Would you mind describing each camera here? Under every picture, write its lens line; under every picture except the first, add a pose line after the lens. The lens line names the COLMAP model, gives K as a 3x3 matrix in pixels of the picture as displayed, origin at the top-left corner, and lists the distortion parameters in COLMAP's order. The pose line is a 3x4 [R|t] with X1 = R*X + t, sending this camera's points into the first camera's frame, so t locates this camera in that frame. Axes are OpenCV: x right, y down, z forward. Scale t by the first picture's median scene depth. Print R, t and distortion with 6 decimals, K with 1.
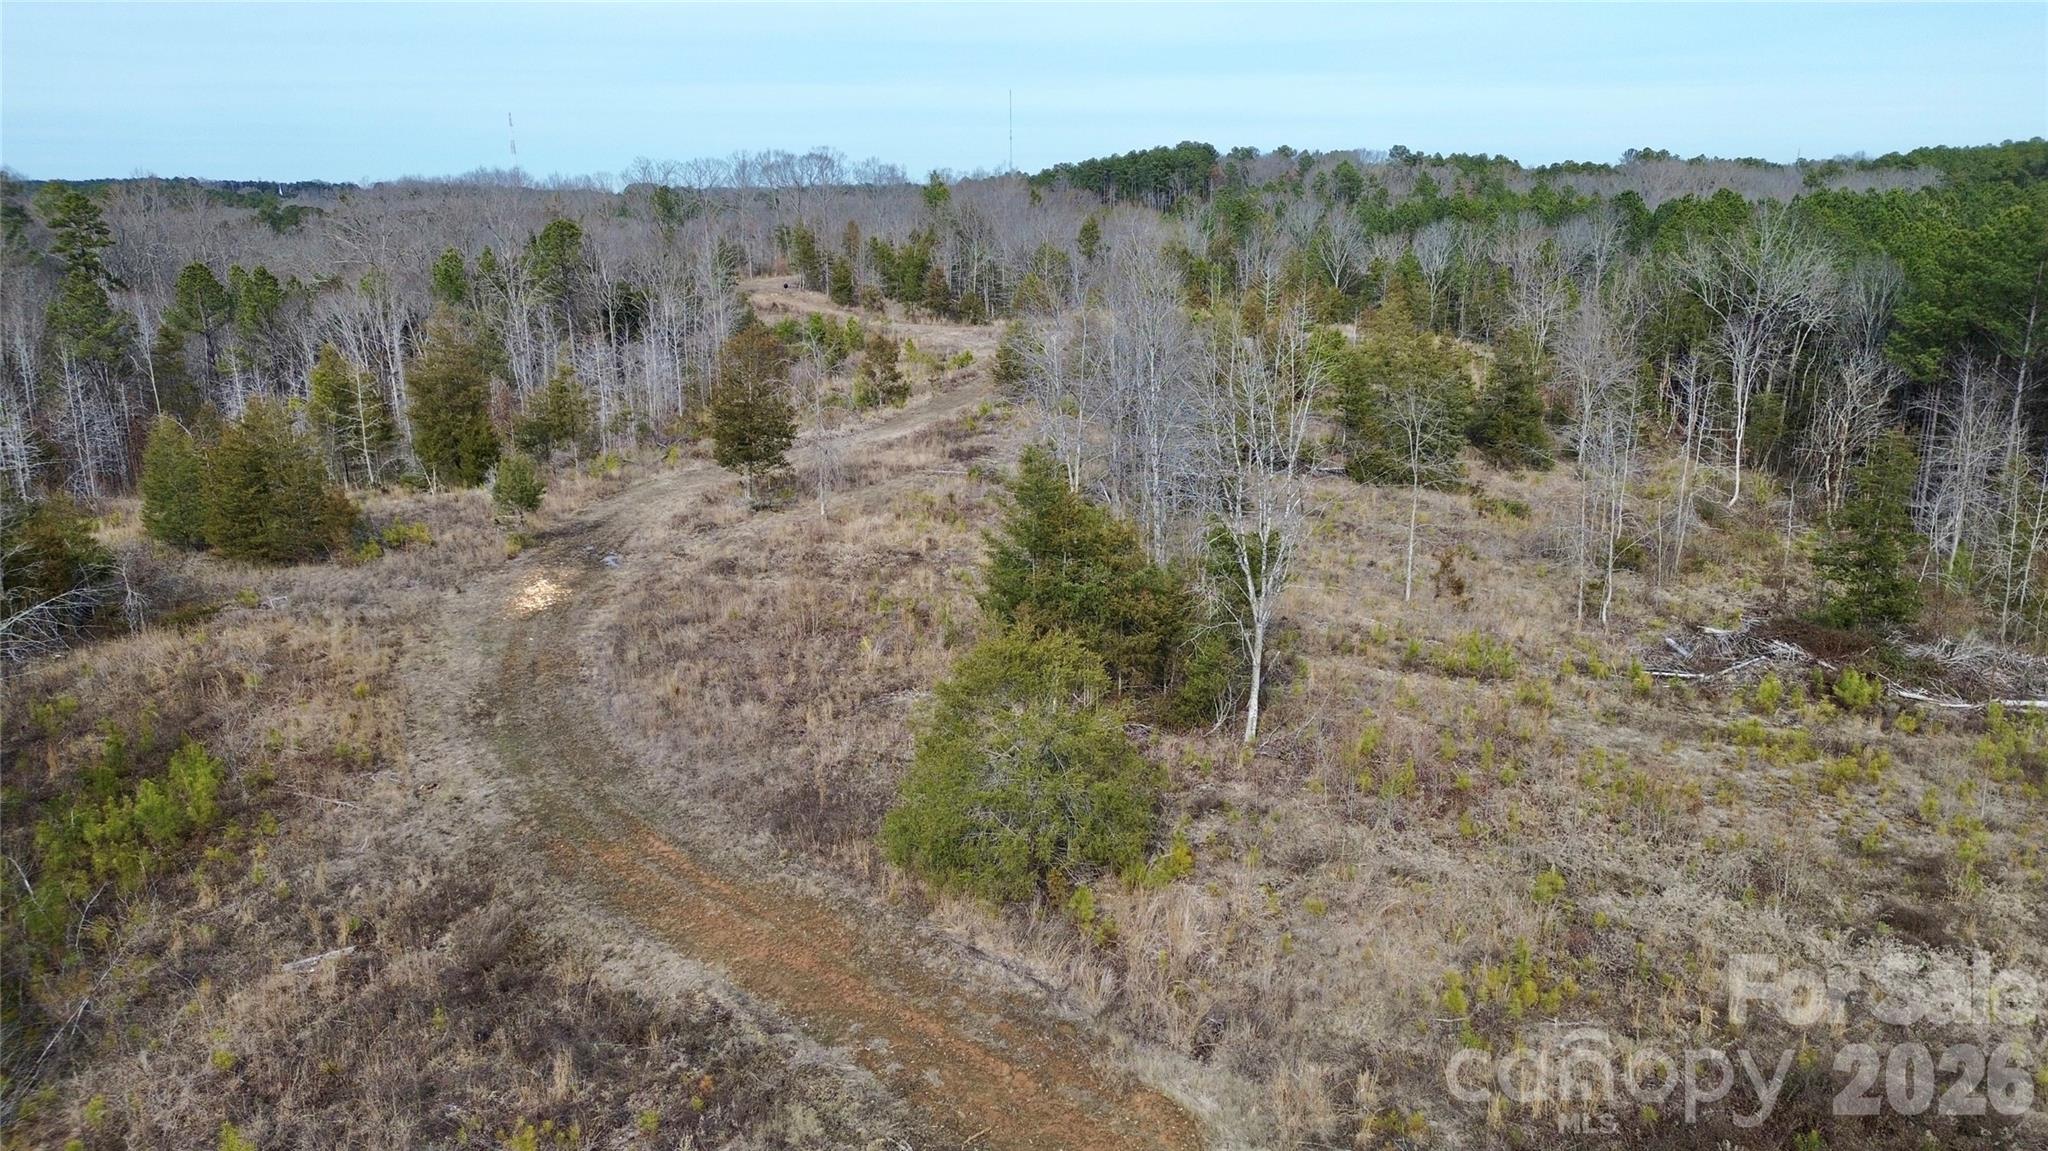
lens RADIAL K [[1462.5, 0, 1024.0], [0, 1462.5, 575.5], [0, 0, 1]] dist [0.124797, -0.151424]
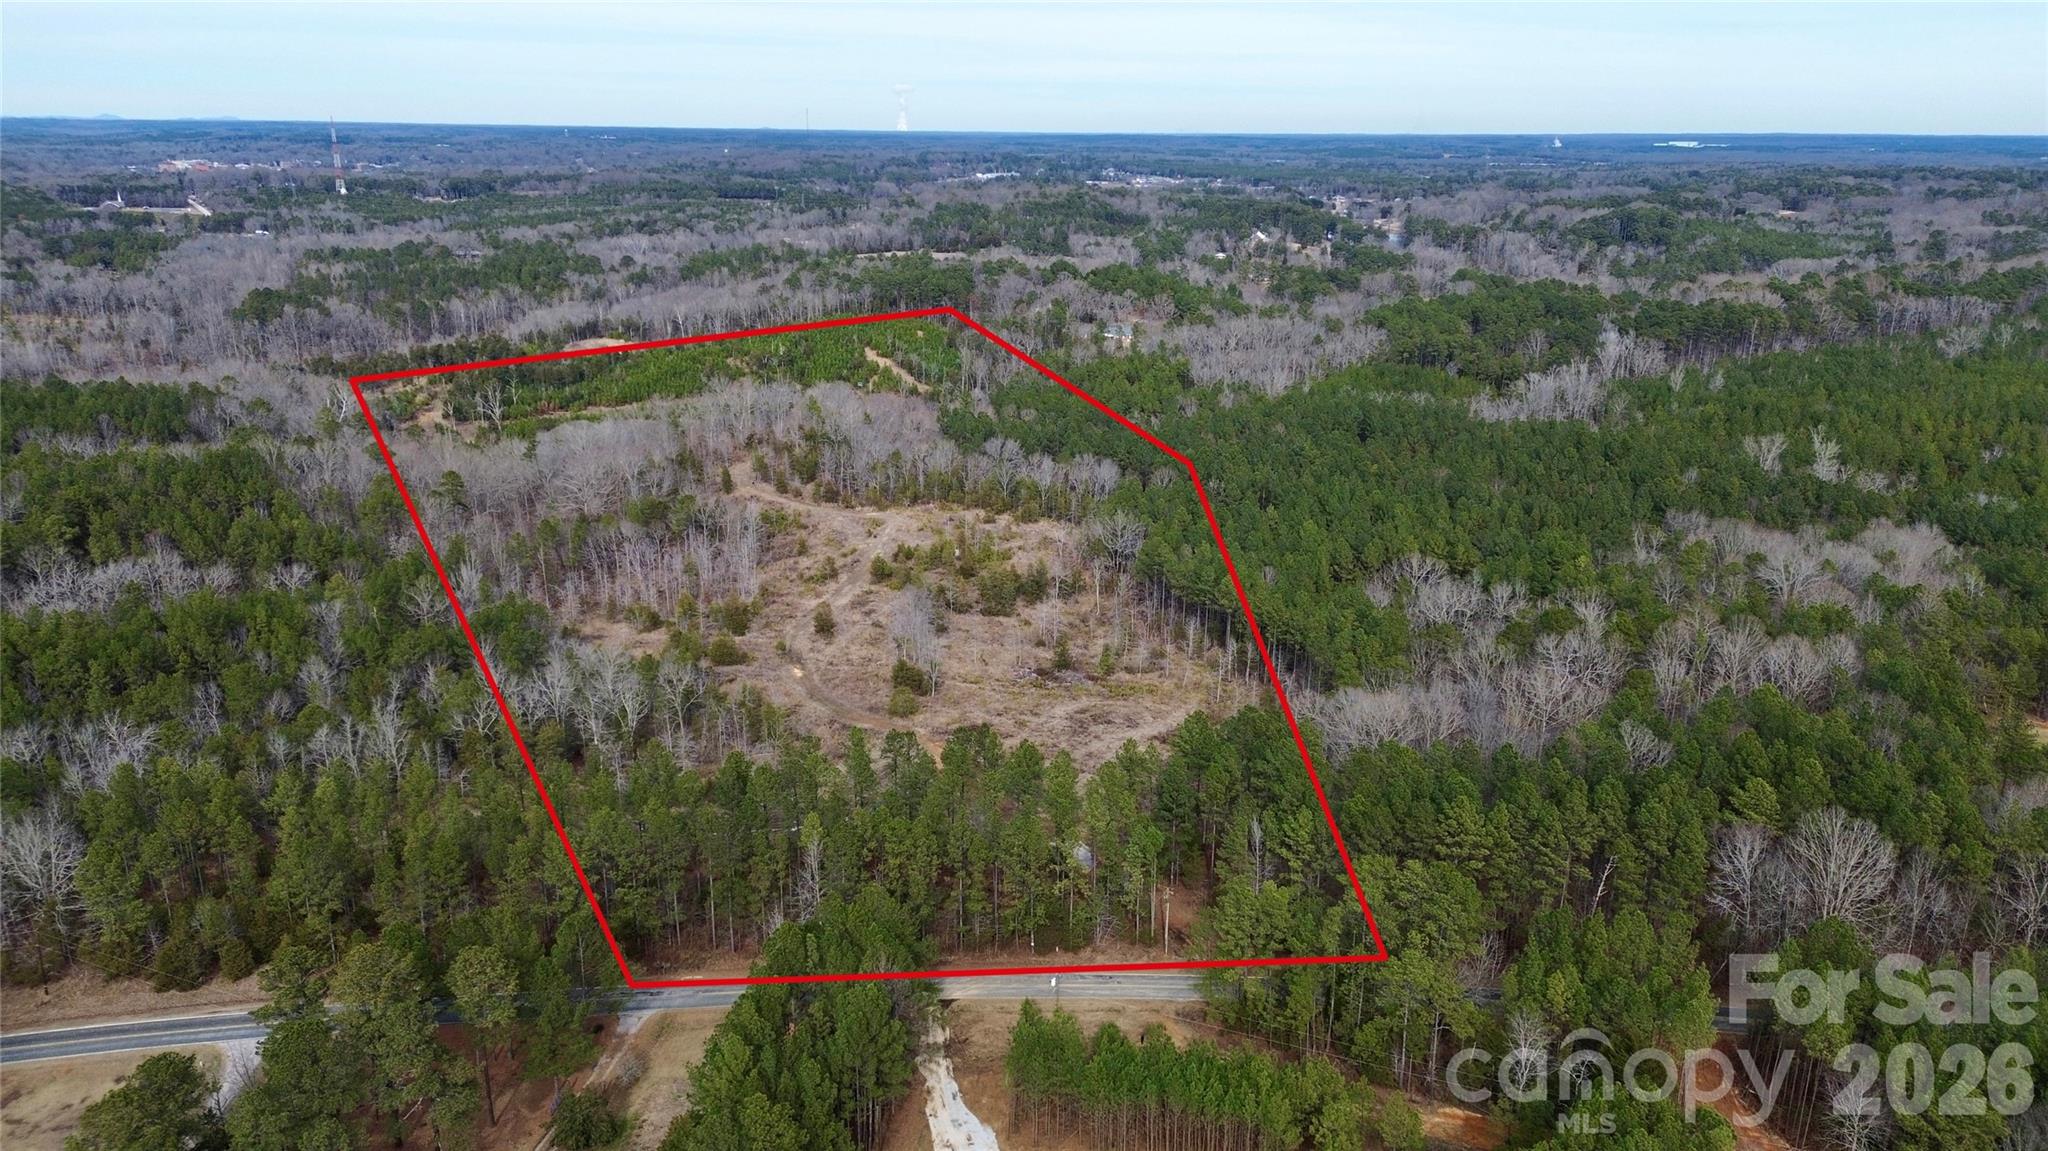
lens RADIAL K [[1462.5, 0, 1024.0], [0, 1462.5, 575.5], [0, 0, 1]] dist [0.124797, -0.151424]
pose [[0.990354, -0.029853, 0.135307, -0.137086], [0.023806, 0.998654, 0.046086, -0.315406], [-0.136500, -0.042420, 0.989731, -2.408905]]
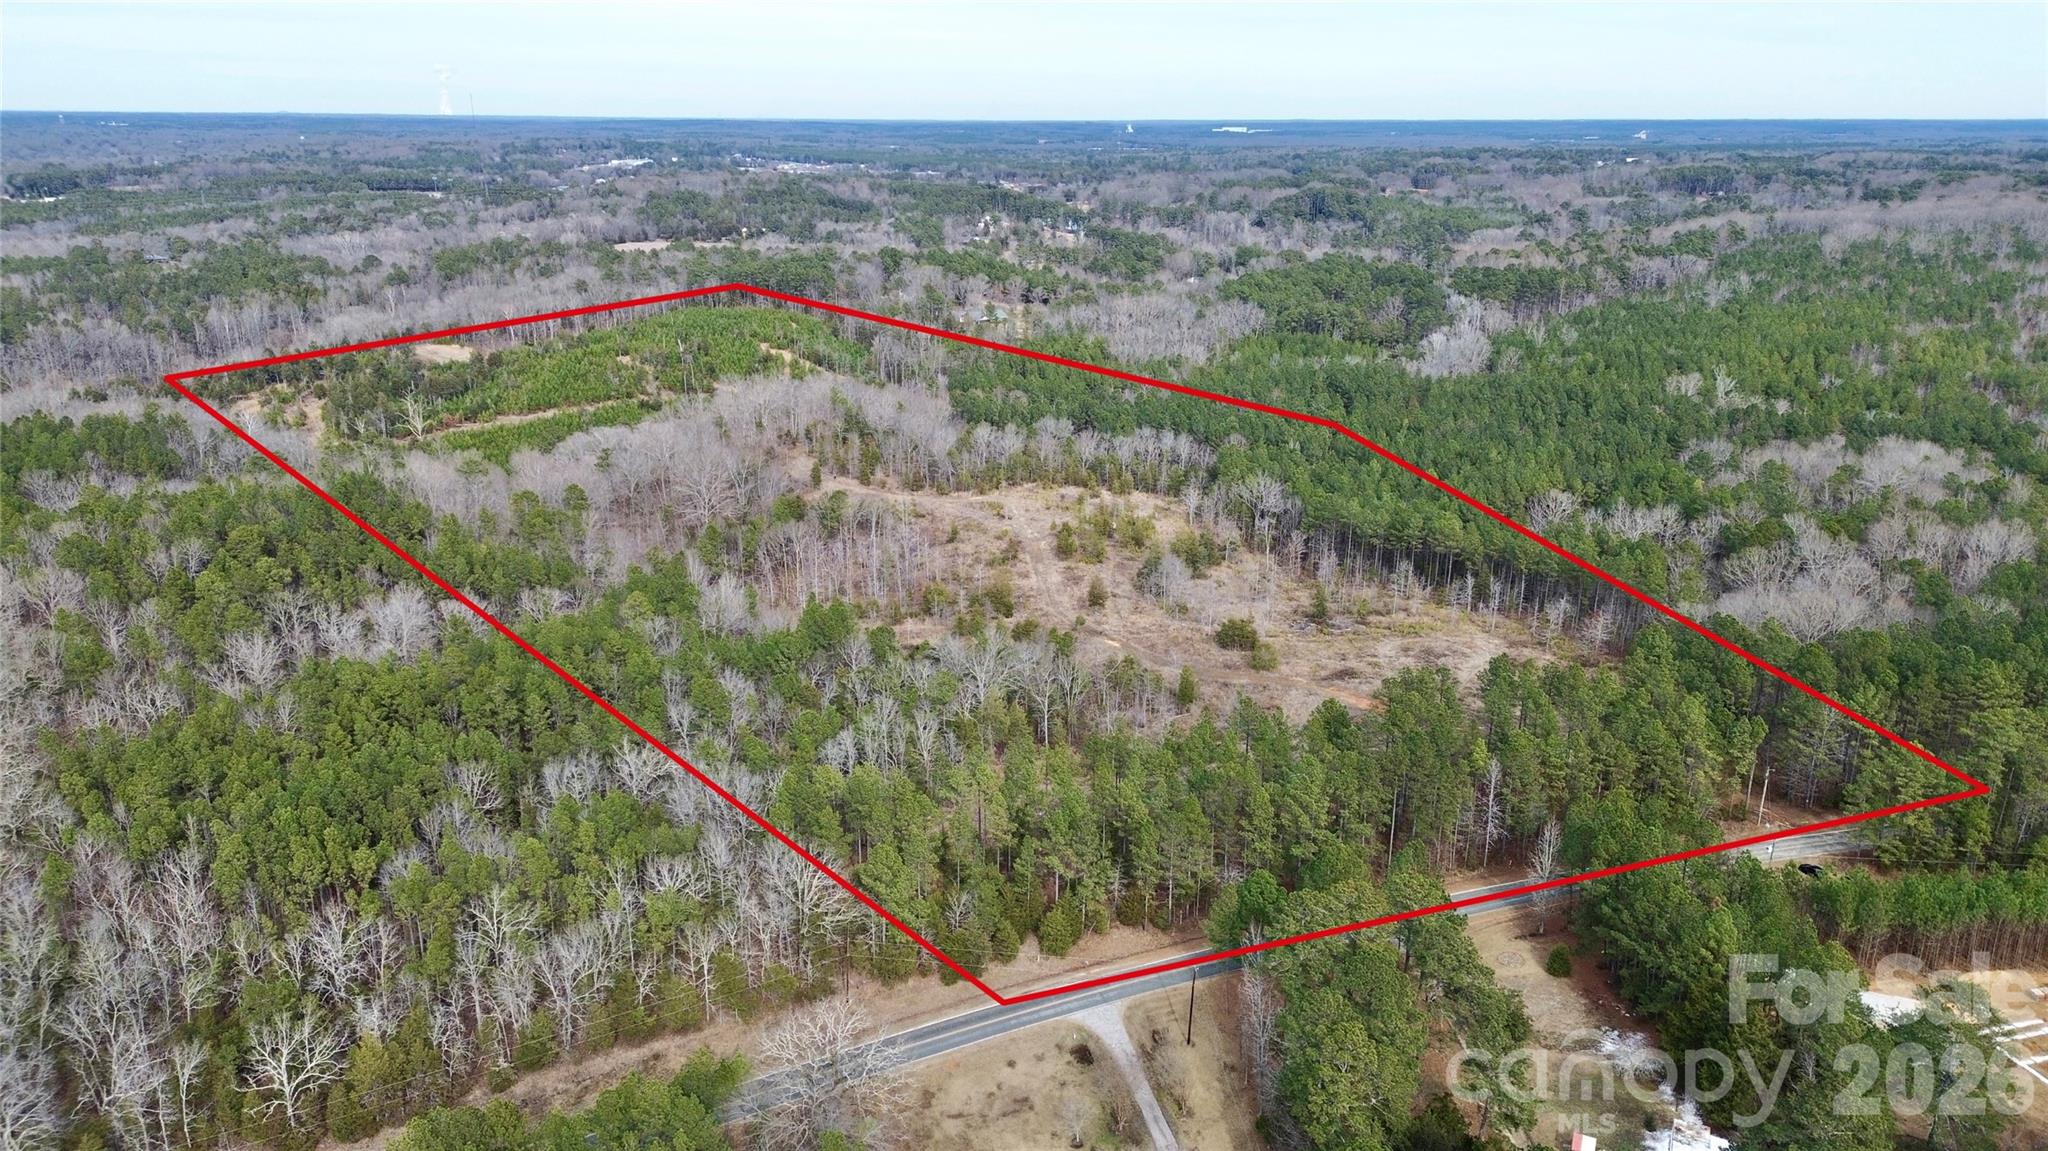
lens RADIAL K [[1462.5, 0, 1024.0], [0, 1462.5, 575.5], [0, 0, 1]] dist [0.124797, -0.151424]
pose [[0.912221, -0.119385, 0.391920, -1.558684], [0.099099, 0.992493, 0.071669, -0.369623], [-0.397534, -0.026539, 0.917204, -2.188182]]
